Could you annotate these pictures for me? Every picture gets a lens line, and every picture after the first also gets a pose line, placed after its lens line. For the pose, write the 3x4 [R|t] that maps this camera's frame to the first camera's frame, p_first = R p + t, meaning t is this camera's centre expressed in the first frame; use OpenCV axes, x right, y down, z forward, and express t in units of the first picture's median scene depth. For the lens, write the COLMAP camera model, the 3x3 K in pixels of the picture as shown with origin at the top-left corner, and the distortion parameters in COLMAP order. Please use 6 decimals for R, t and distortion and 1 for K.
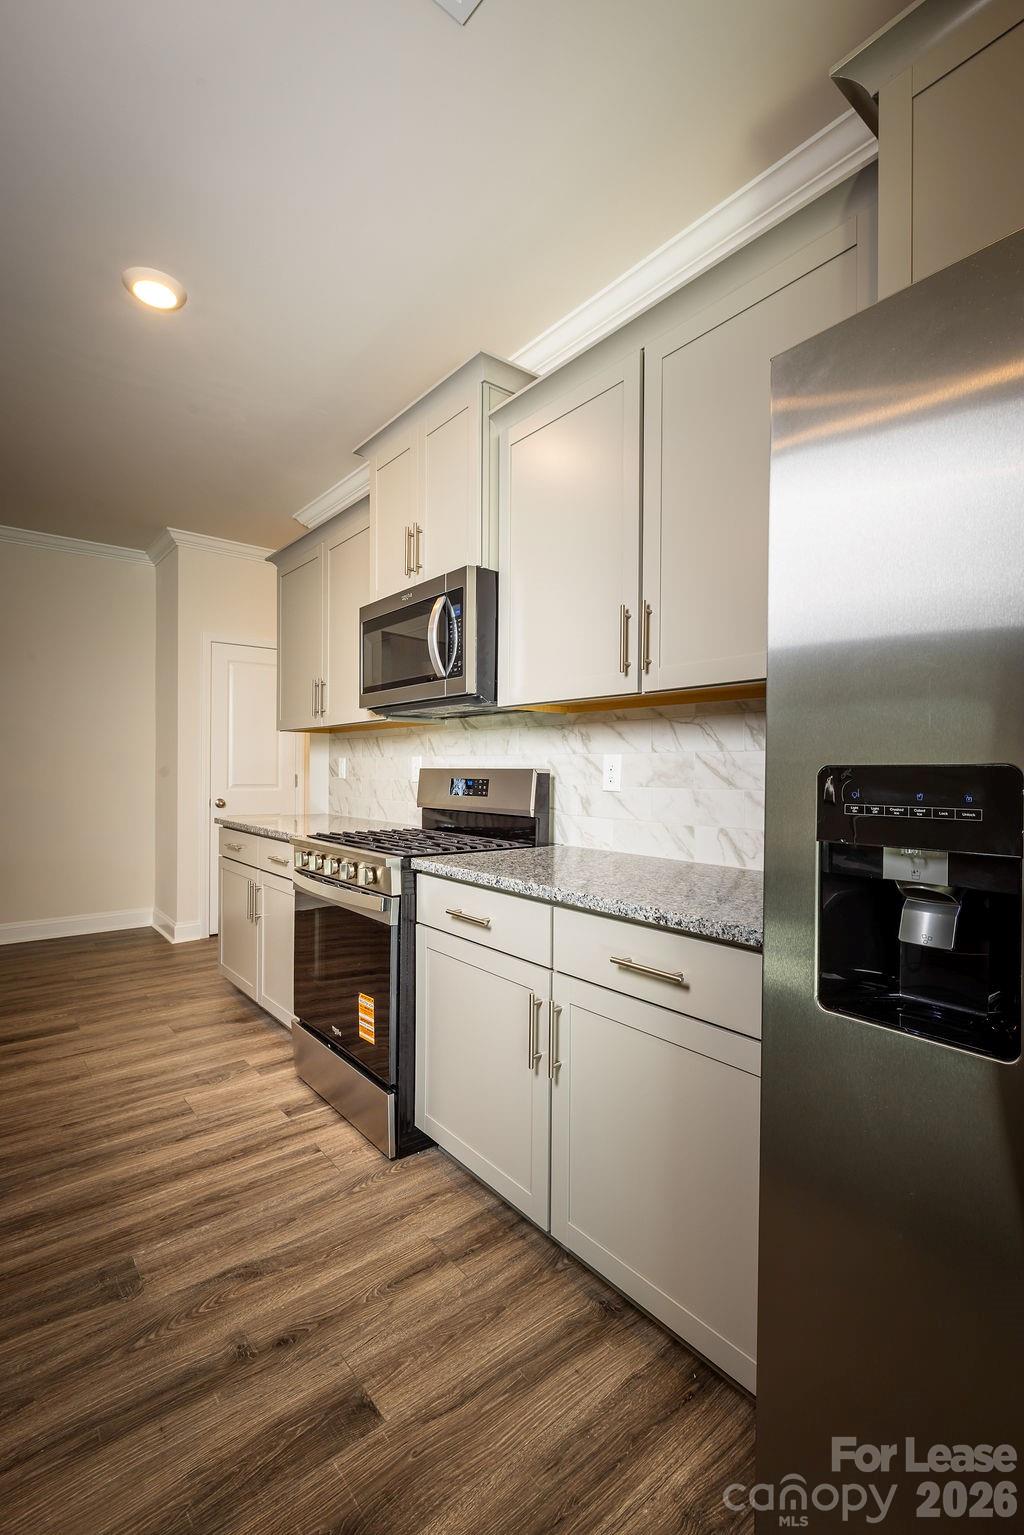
lens RADIAL K [[688.2, 0, 493.3], [0, 688.2, 768.1], [0, 0, 1]] dist [0.022280, -0.000223]
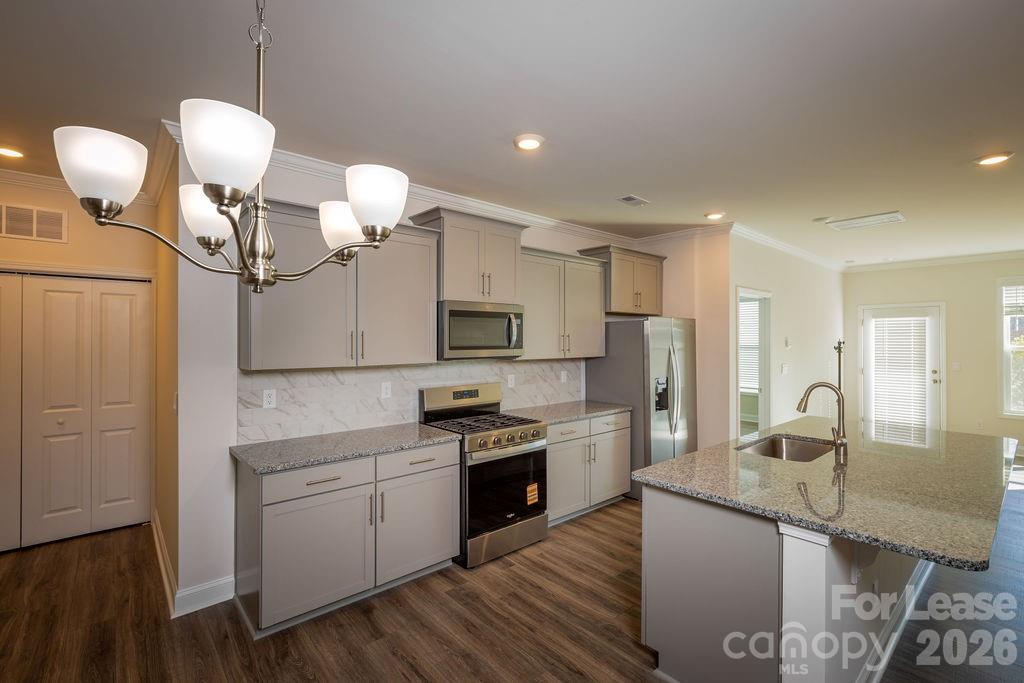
lens RADIAL K [[459.1, 0, 512.0], [0, 459.1, 341.5], [0, 0, 1]] dist [0.022280, -0.000223]
pose [[-0.055603, -0.010985, 0.998393, -1.852276], [-0.000359, 0.999940, 0.010982, -0.191552], [-0.998453, 0.000252, -0.055603, 1.218430]]
